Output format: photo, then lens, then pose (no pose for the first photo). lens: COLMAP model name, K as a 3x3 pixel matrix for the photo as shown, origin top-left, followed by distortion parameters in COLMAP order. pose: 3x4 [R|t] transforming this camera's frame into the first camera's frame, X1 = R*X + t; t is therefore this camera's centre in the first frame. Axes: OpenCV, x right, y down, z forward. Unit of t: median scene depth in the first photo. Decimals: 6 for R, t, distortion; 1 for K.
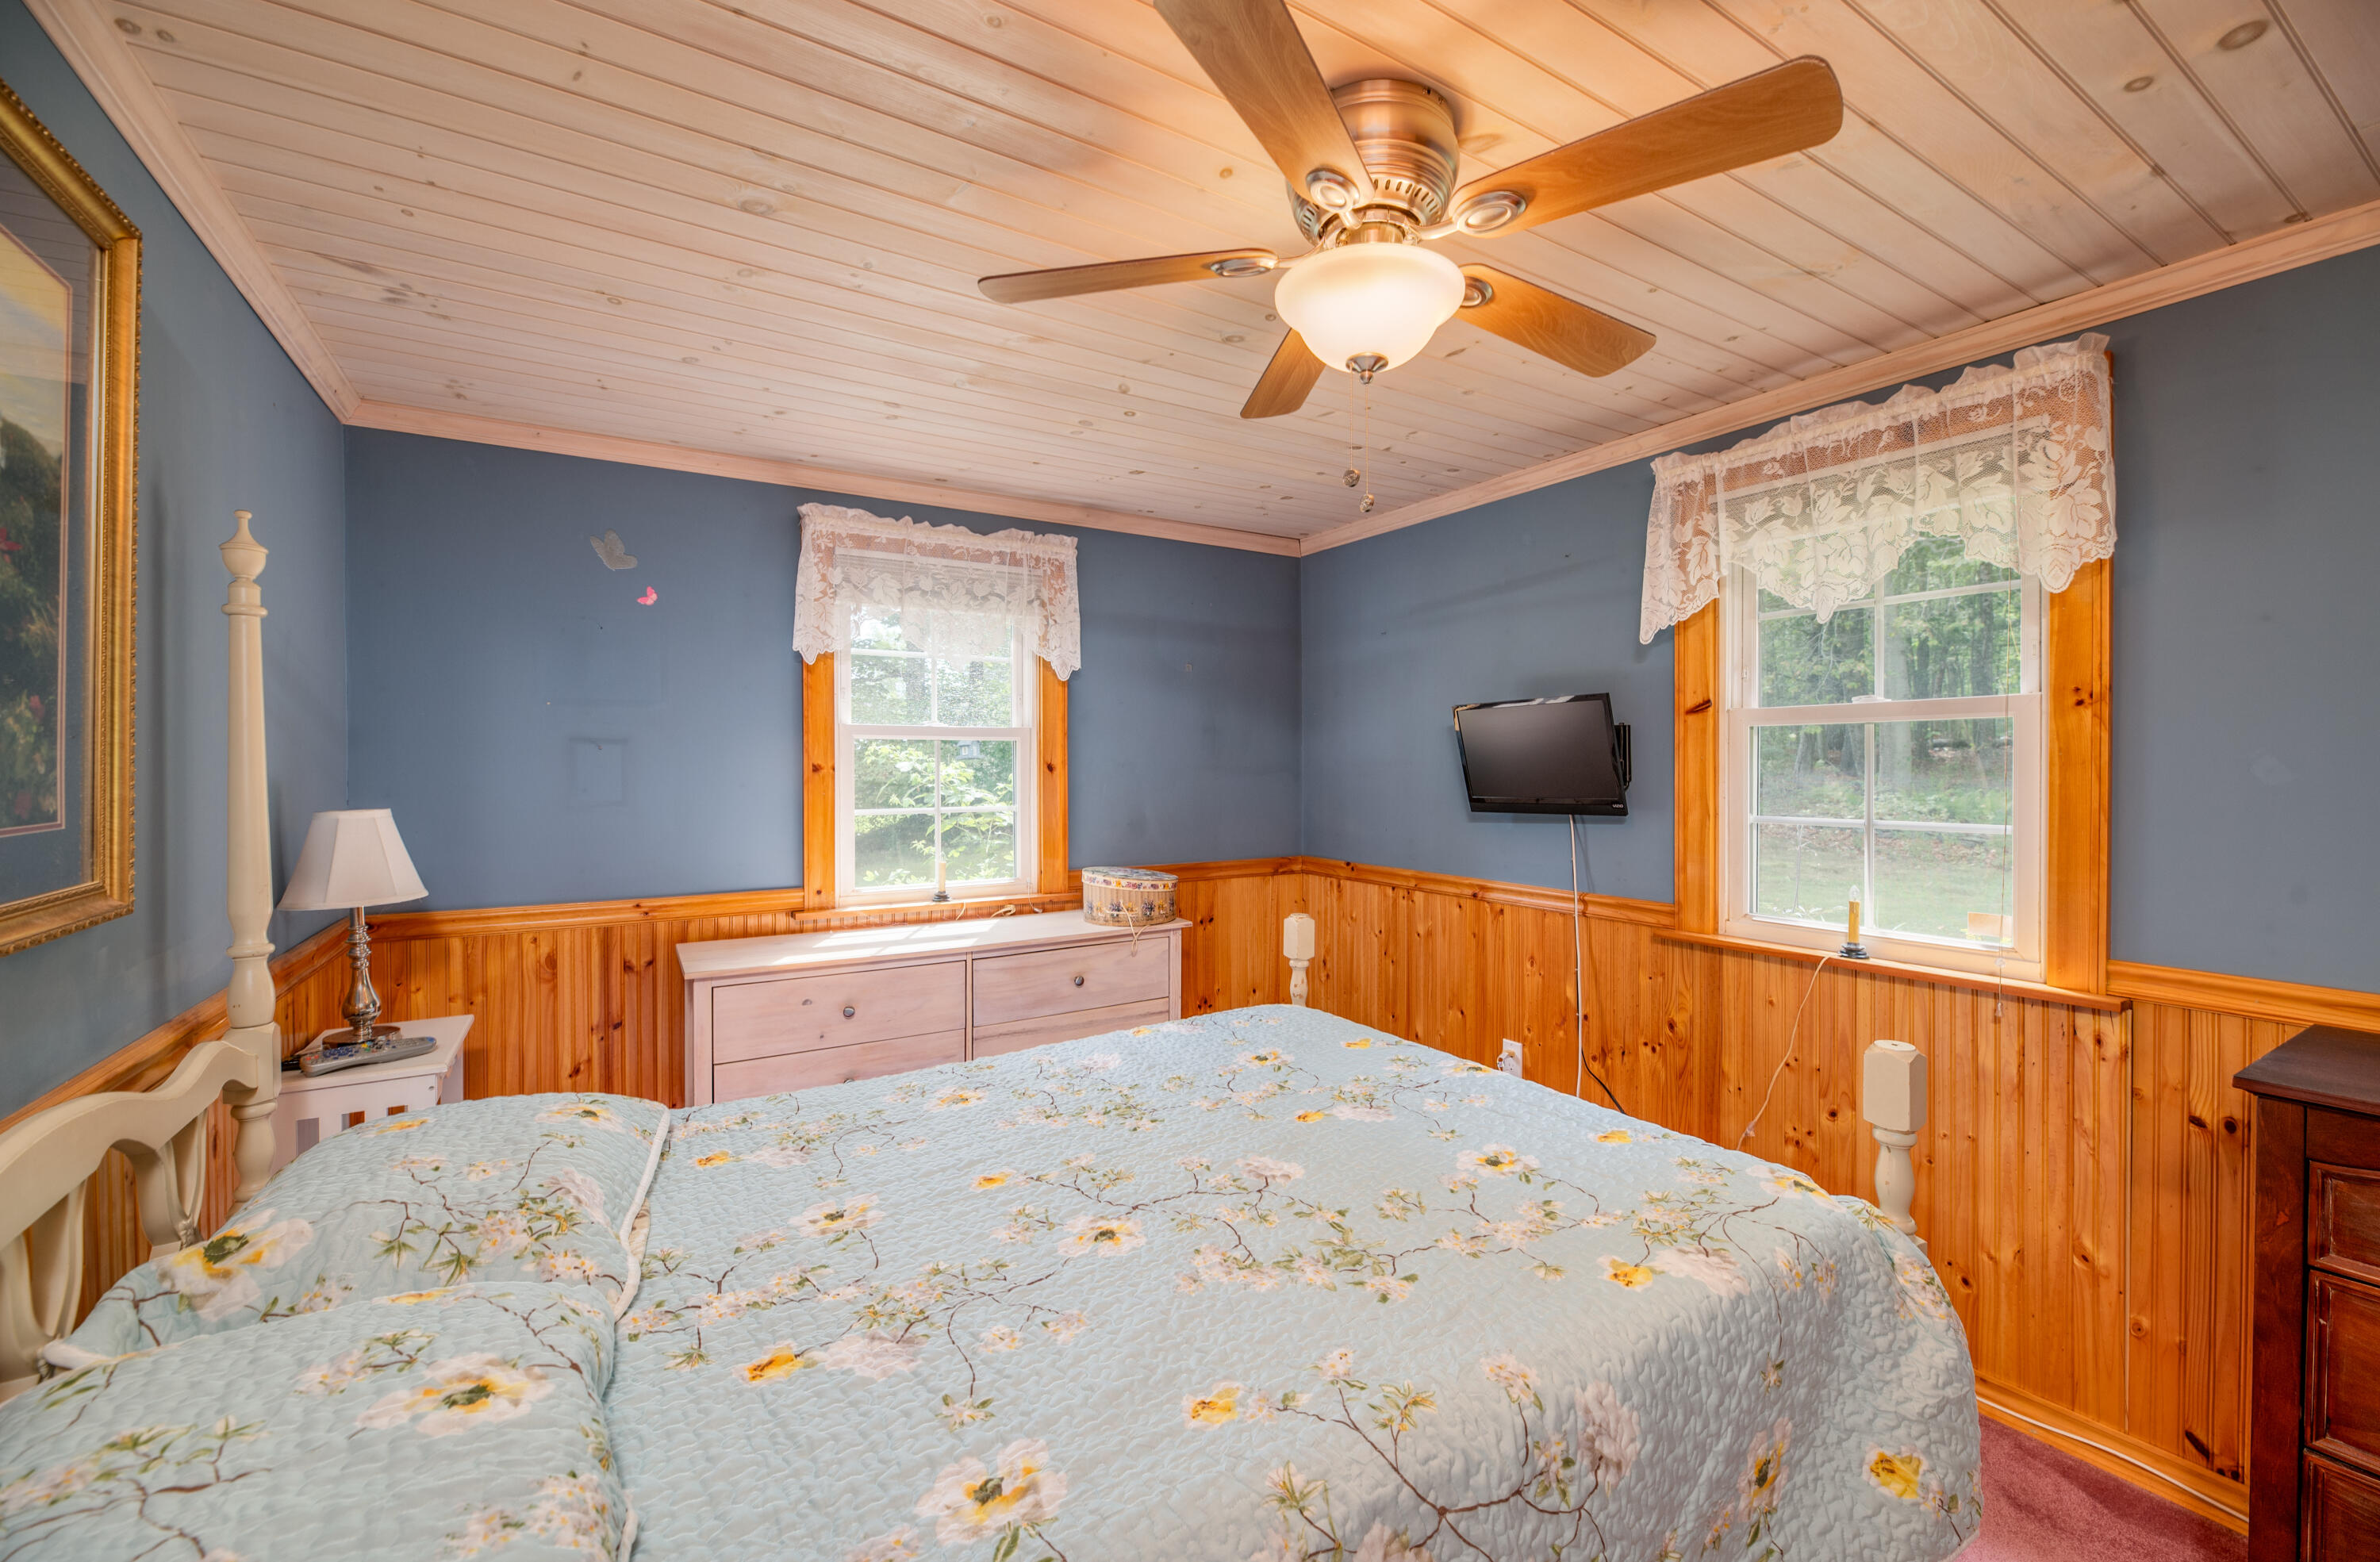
lens RADIAL K [[985.7, 0, 1183.3], [0, 985.7, 770.3], [0, 0, 1]] dist [-0.000897, -0.003622]
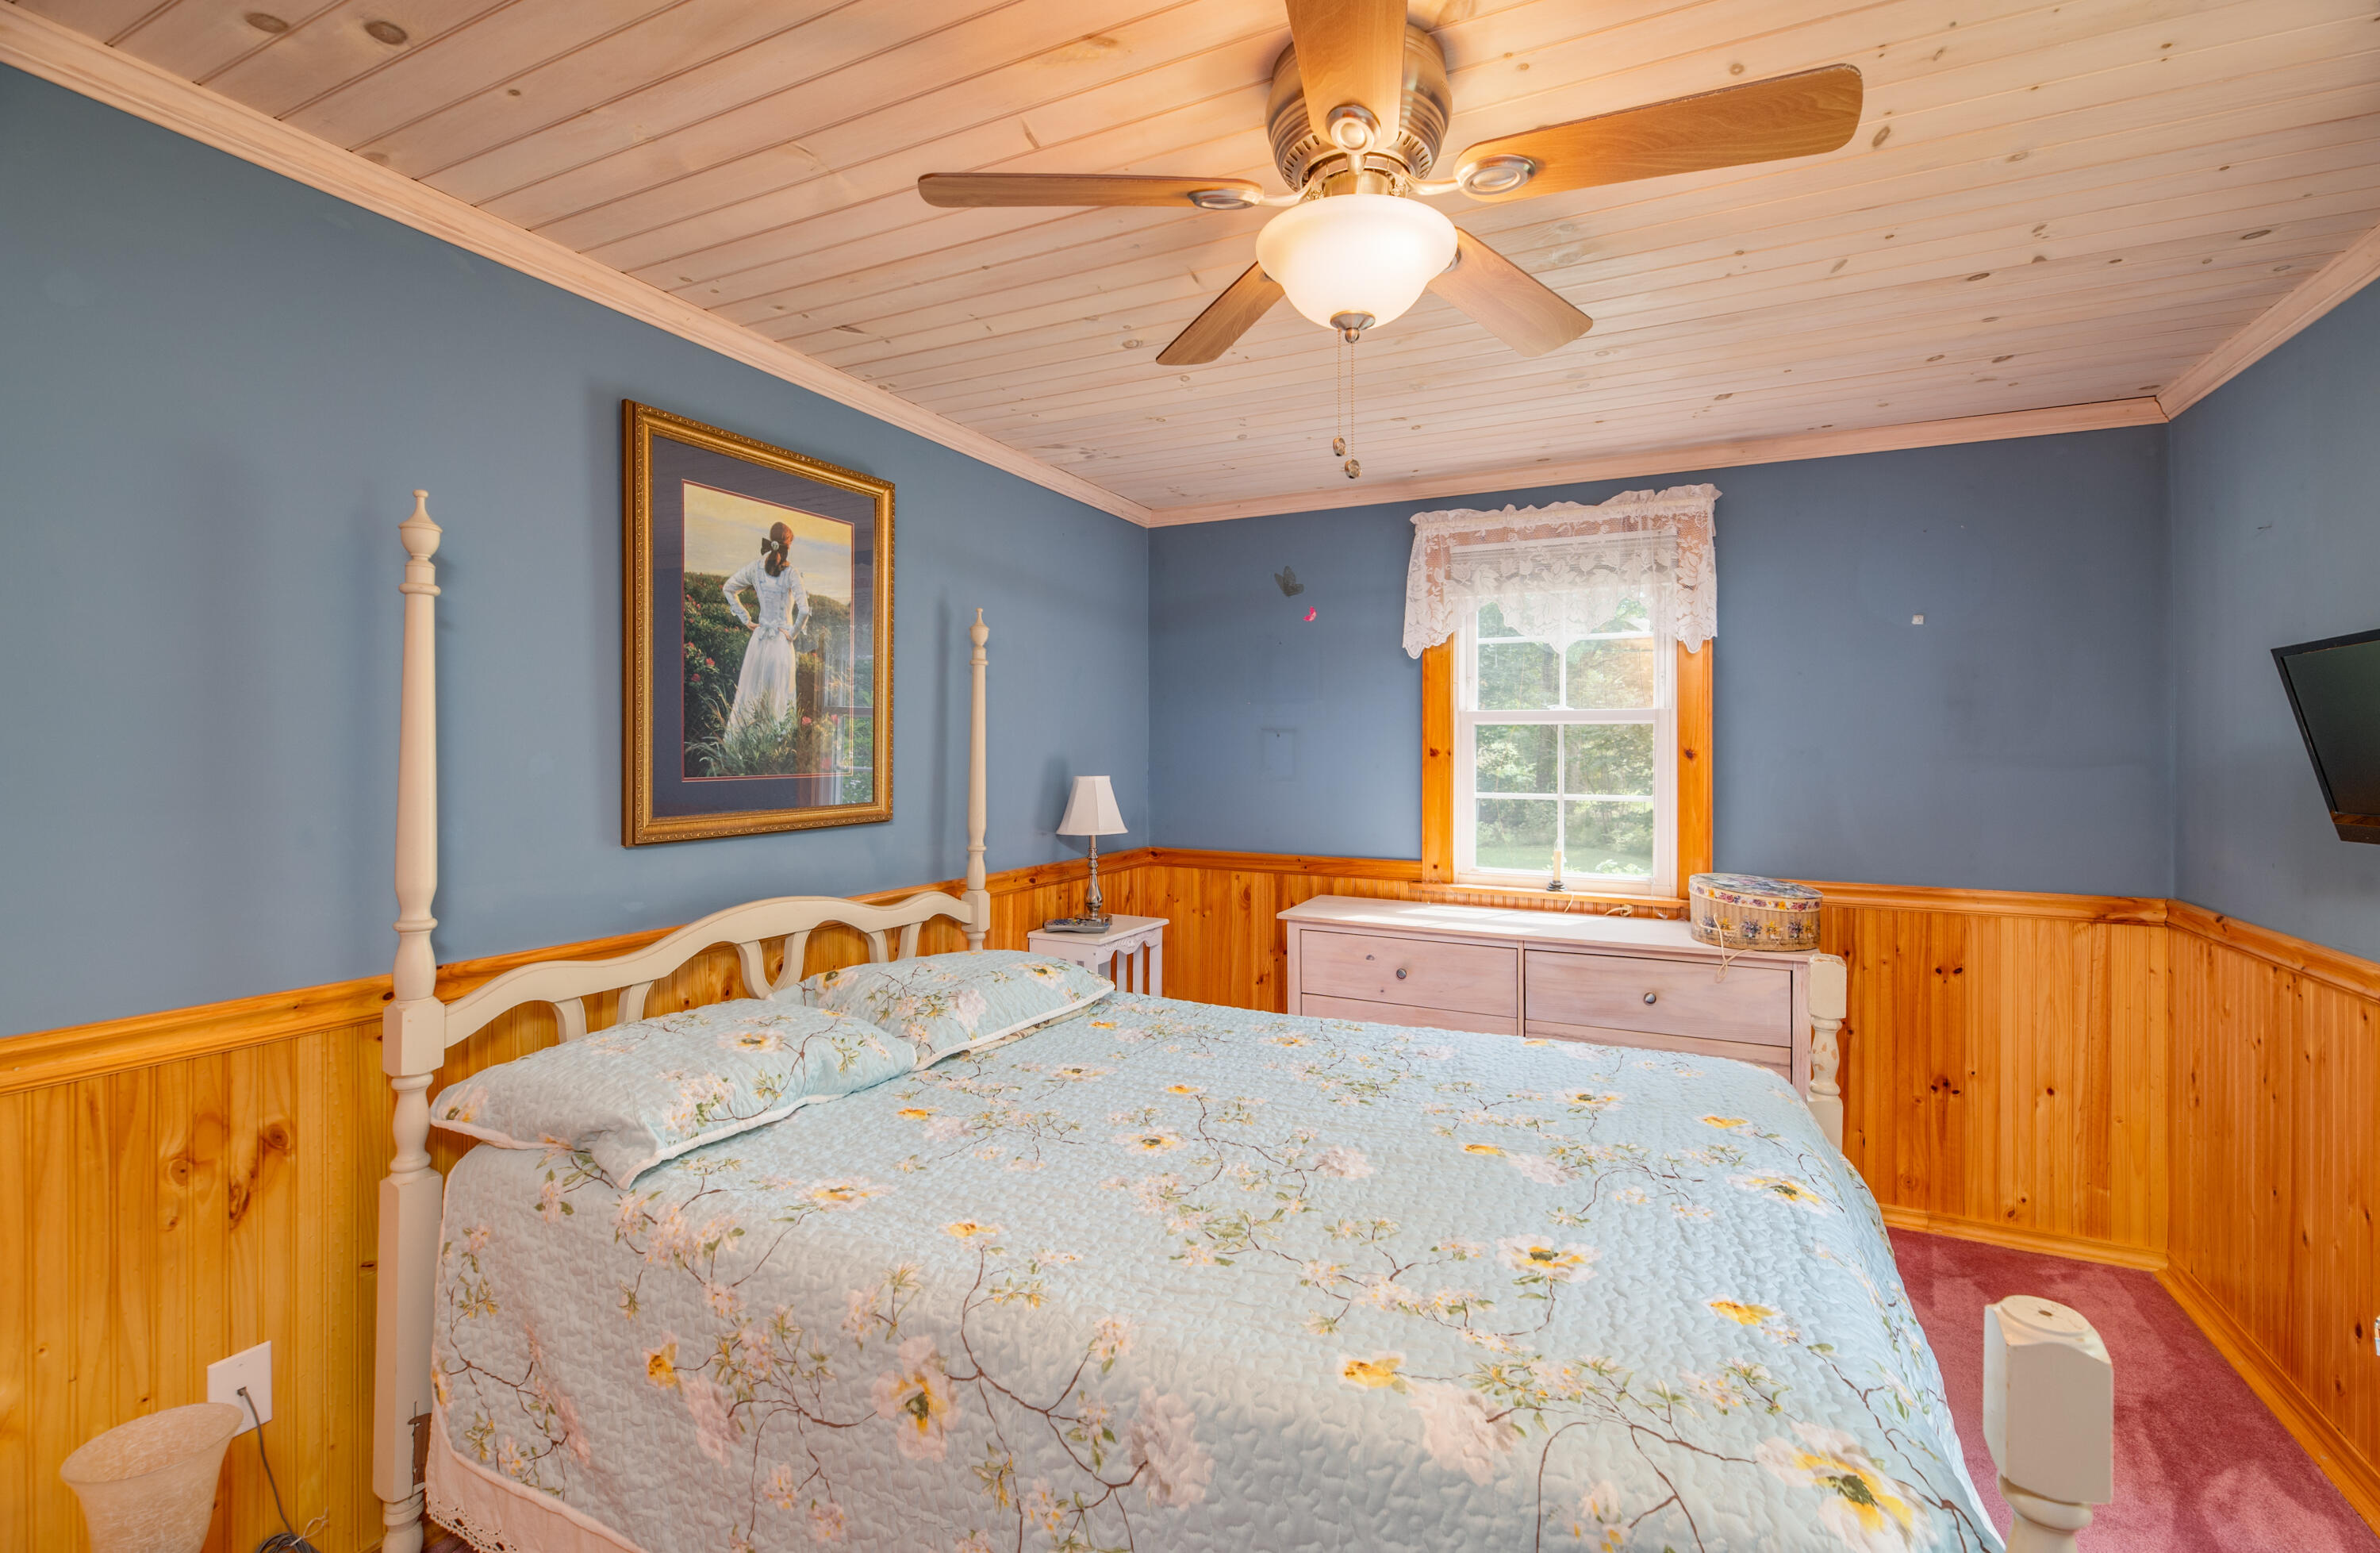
lens RADIAL K [[987.5, 0, 1137.3], [0, 987.5, 743.7], [0, 0, 1]] dist [-0.003999, -0.001116]
pose [[0.521287, -0.001472, -0.853380, 0.993558], [-0.010618, 0.999910, -0.008211, 0.001465], [0.853315, 0.013341, 0.521225, 0.382499]]
